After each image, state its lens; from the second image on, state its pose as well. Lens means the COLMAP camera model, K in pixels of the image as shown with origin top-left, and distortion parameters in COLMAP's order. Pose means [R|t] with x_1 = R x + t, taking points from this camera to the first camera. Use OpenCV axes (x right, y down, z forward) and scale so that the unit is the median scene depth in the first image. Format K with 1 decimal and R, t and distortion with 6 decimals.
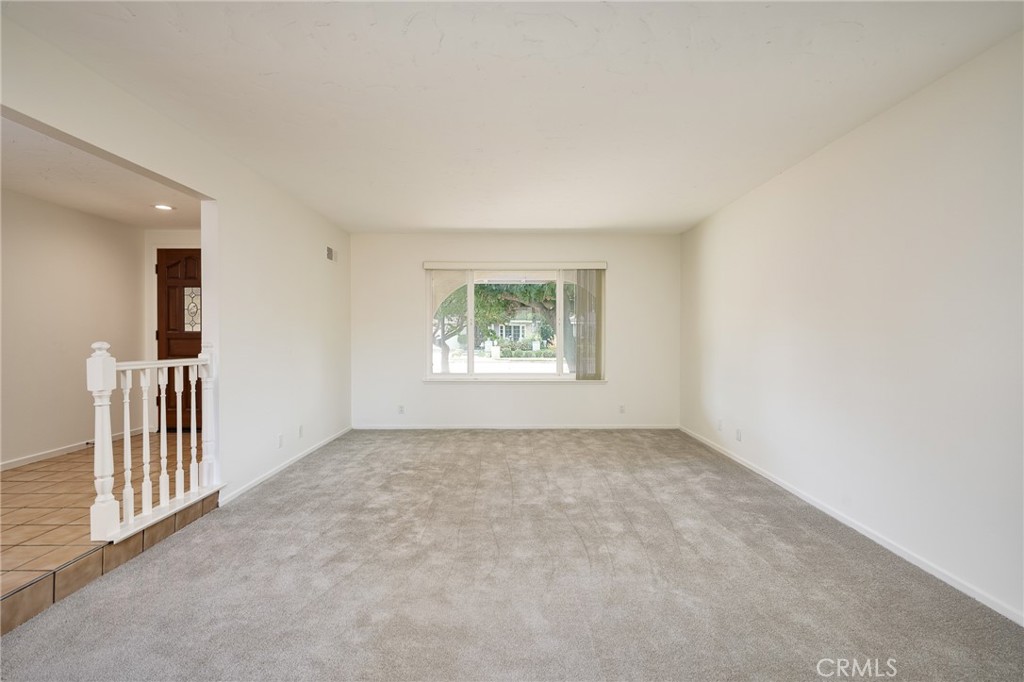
lens RADIAL K [[474.1, 0, 512.0], [0, 474.1, 341.0], [0, 0, 1]] dist [-0.000069, -0.000037]
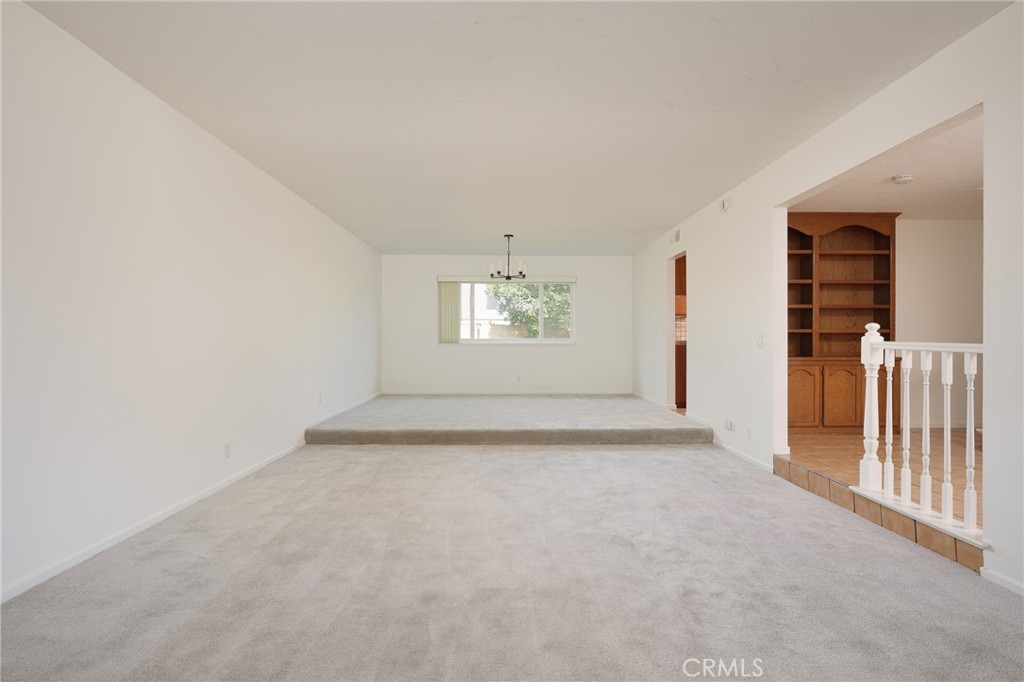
lens RADIAL K [[540.9, 0, 512.0], [0, 540.9, 341.0], [0, 0, 1]] dist [-0.003394, -0.000076]
pose [[-0.999906, -0.004045, -0.013078, 0.041185], [-0.004177, 0.999940, 0.010123, 0.032480], [0.013036, 0.010176, -0.999863, 2.080489]]
